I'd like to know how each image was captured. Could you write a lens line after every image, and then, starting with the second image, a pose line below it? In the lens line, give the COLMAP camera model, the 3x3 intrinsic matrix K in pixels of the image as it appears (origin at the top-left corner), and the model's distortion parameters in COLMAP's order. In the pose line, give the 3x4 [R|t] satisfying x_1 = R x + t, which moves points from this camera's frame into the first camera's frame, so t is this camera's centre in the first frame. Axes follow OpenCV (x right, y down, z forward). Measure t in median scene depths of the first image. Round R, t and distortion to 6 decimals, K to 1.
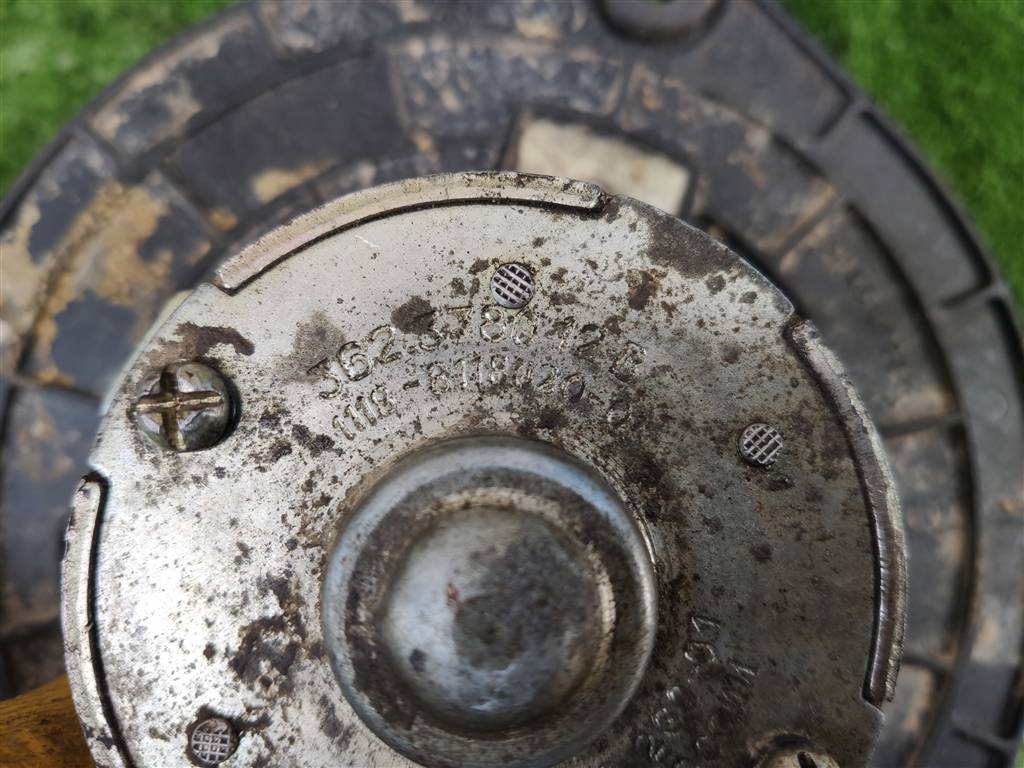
lens RADIAL K [[773.5, 0, 511.3], [0, 773.5, 383.3], [0, 0, 1]] dist [-0.054611, -0.003287]
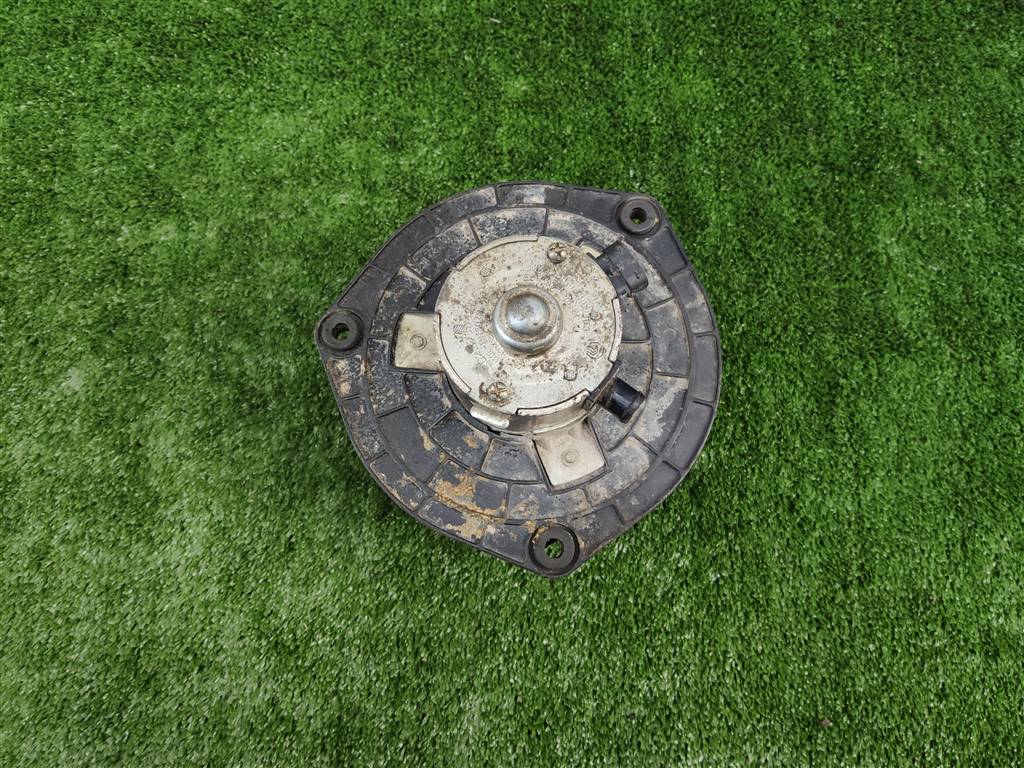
lens RADIAL K [[773.5, 0, 512.4], [0, 773.5, 383.7], [0, 0, 1]] dist [-0.054611, -0.003287]
pose [[-0.164451, -0.959588, 0.228357, -1.393118], [0.985651, -0.150933, 0.075573, -0.213796], [-0.038053, 0.237509, 0.970640, -3.335734]]
